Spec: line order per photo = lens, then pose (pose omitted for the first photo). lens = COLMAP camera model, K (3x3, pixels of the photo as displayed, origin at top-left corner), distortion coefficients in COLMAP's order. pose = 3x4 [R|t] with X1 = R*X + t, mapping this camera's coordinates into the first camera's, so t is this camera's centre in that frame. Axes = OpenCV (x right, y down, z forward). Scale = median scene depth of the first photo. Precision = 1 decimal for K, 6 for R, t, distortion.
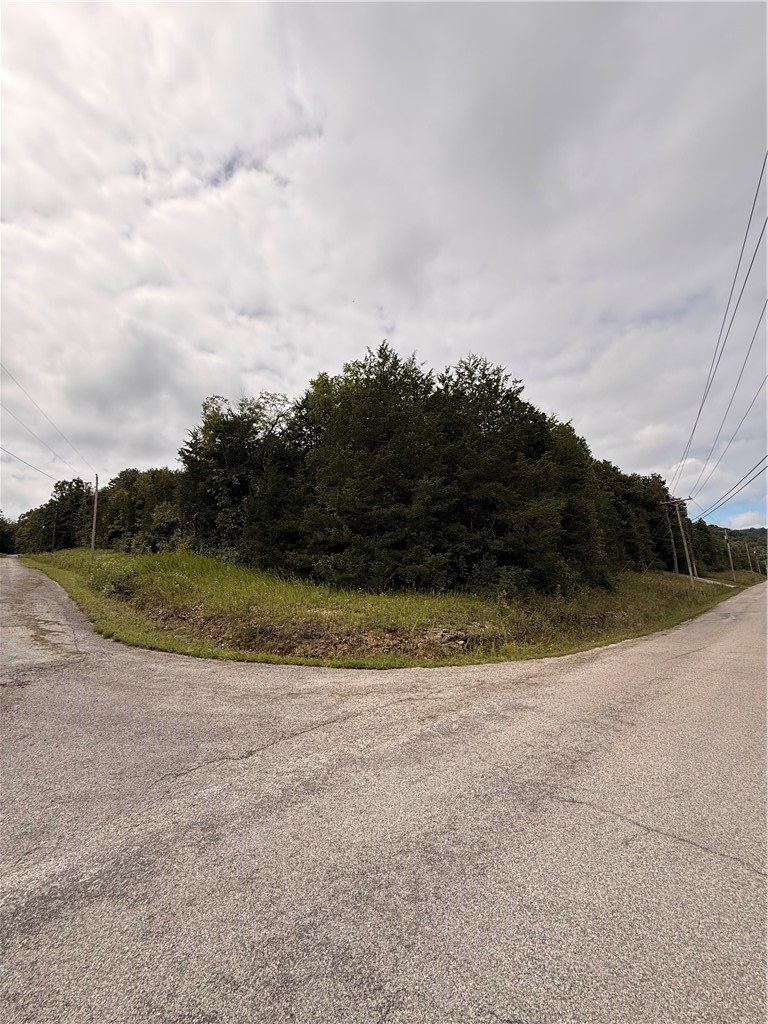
lens RADIAL K [[418.2, 0, 392.9], [0, 418.2, 512.3], [0, 0, 1]] dist [0.001738, 0.000984]
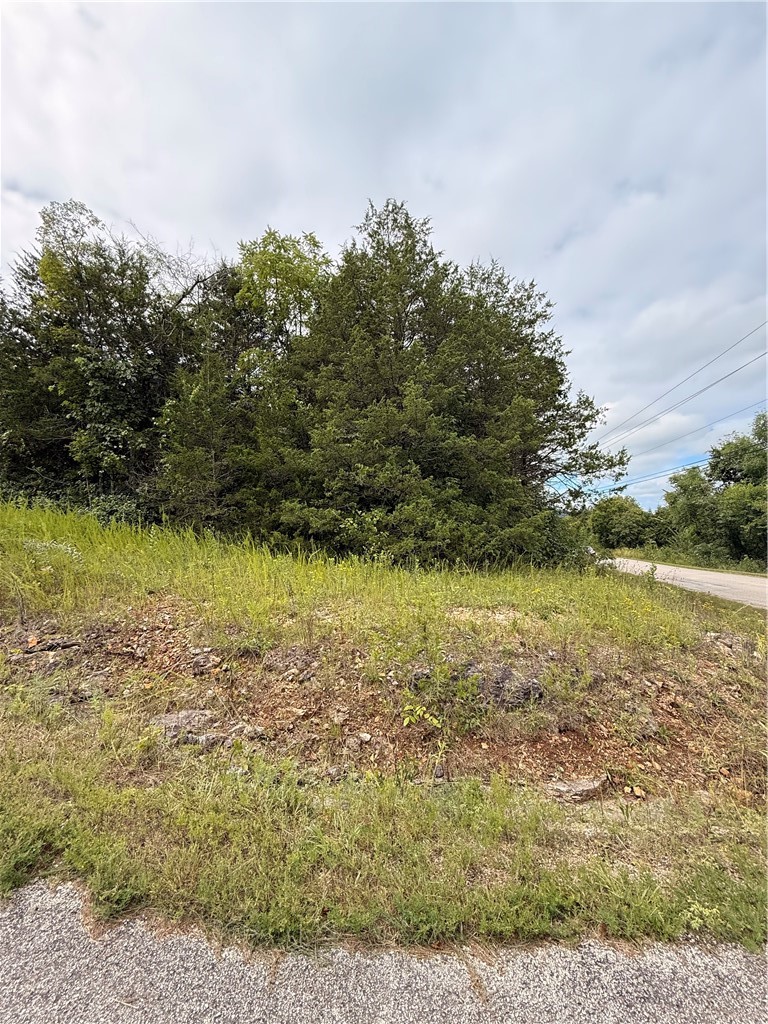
lens RADIAL K [[418.2, 0, 376.6], [0, 418.2, 515.0], [0, 0, 1]] dist [0.001738, 0.000984]
pose [[0.915890, 0.041344, 0.399294, -0.271652], [-0.060186, 0.997582, 0.034761, 0.065478], [-0.396891, -0.055869, 0.916164, 0.352308]]
